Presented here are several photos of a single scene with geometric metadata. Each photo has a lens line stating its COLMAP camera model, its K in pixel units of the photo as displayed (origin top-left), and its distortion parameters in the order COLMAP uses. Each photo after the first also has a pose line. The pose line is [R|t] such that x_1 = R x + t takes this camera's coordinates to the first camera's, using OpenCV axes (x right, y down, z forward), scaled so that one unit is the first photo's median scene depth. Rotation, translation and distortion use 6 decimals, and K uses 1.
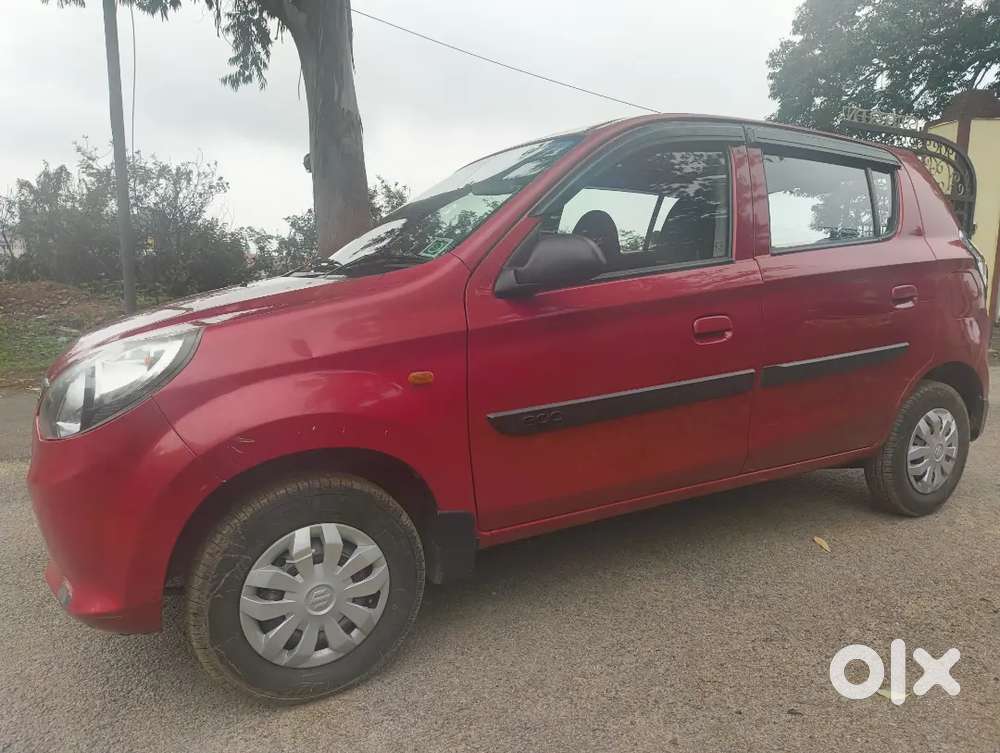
lens RADIAL K [[692.3, 0, 500.0], [0, 692.3, 376.5], [0, 0, 1]] dist [0.051665, -0.061026]
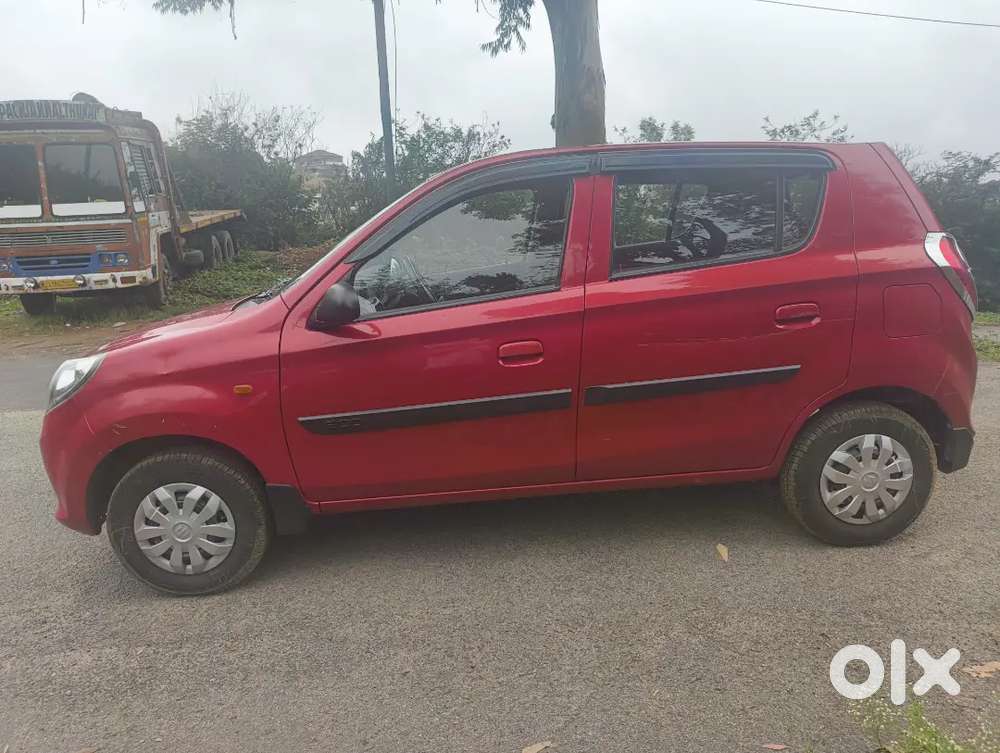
lens RADIAL K [[692.3, 0, 500.0], [0, 692.3, 376.5], [0, 0, 1]] dist [0.051665, -0.061026]
pose [[0.904543, 0.064574, -0.421464, 0.343407], [-0.027860, 0.995304, 0.092701, -0.061157], [0.425471, -0.072110, 0.902095, -0.015290]]
